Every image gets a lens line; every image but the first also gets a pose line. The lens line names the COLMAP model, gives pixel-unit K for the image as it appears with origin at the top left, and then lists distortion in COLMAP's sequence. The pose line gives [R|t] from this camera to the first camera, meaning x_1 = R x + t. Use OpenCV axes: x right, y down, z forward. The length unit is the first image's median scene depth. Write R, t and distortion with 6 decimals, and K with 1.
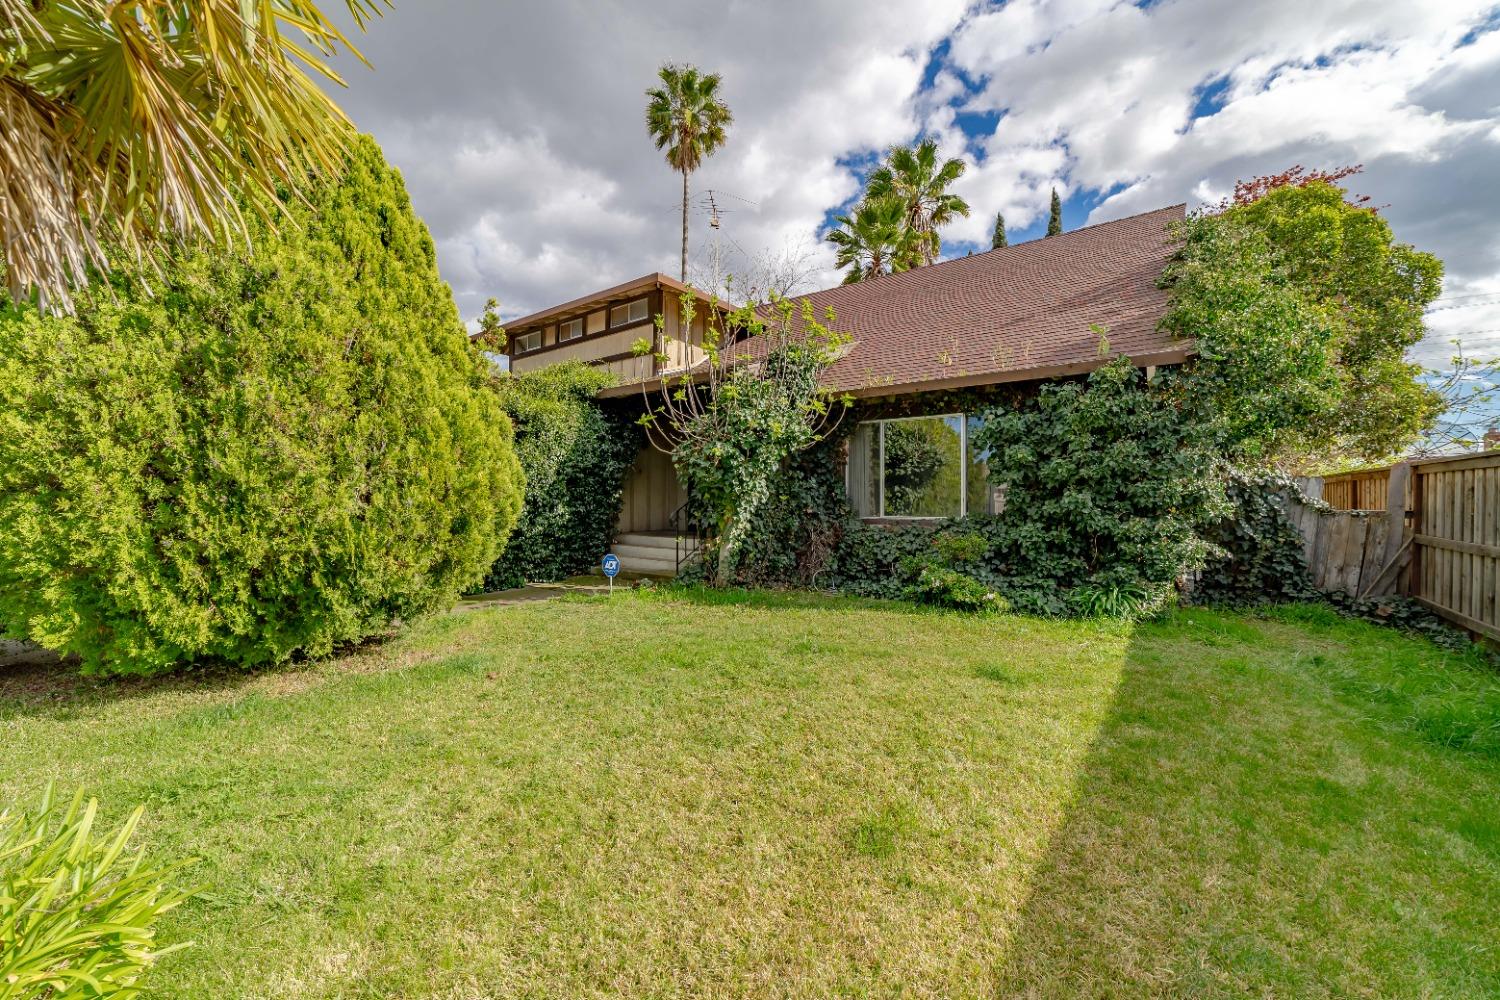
lens RADIAL K [[589.3, 0, 750.0], [0, 589.3, 500.0], [0, 0, 1]] dist [-0.003883, 0.000269]
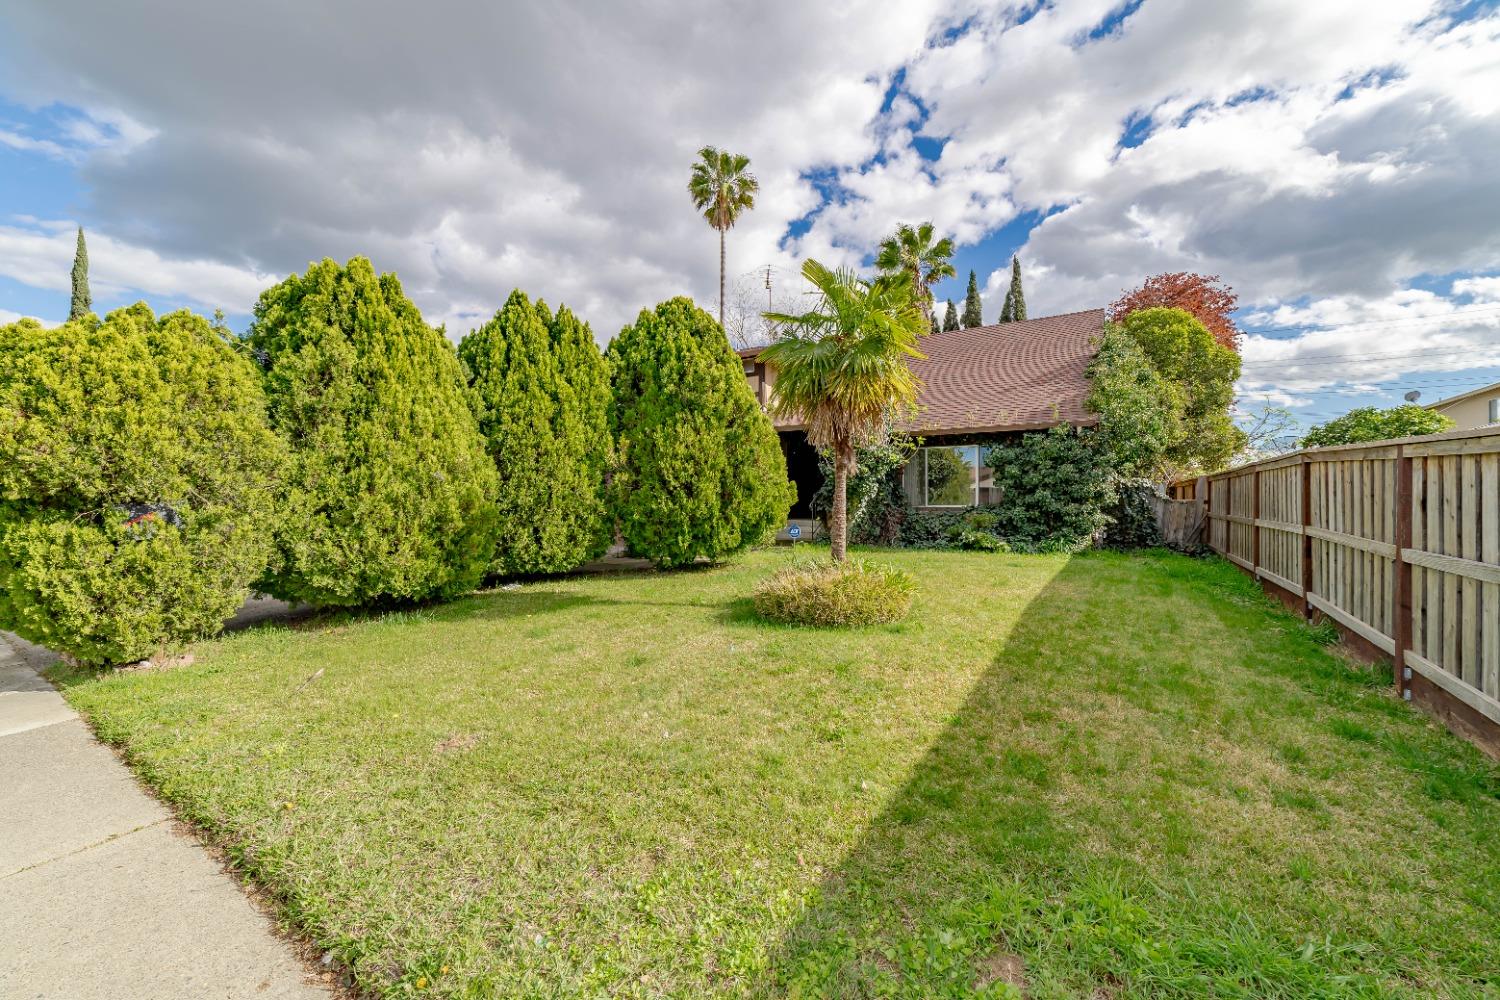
lens RADIAL K [[588.3, 0, 748.1], [0, 588.3, 495.5], [0, 0, 1]] dist [-0.010631, 0.000217]
pose [[0.997469, -0.000404, 0.071103, -0.499037], [0.000943, 0.999971, -0.007546, 0.014853], [-0.071097, 0.007594, 0.997440, -0.777169]]
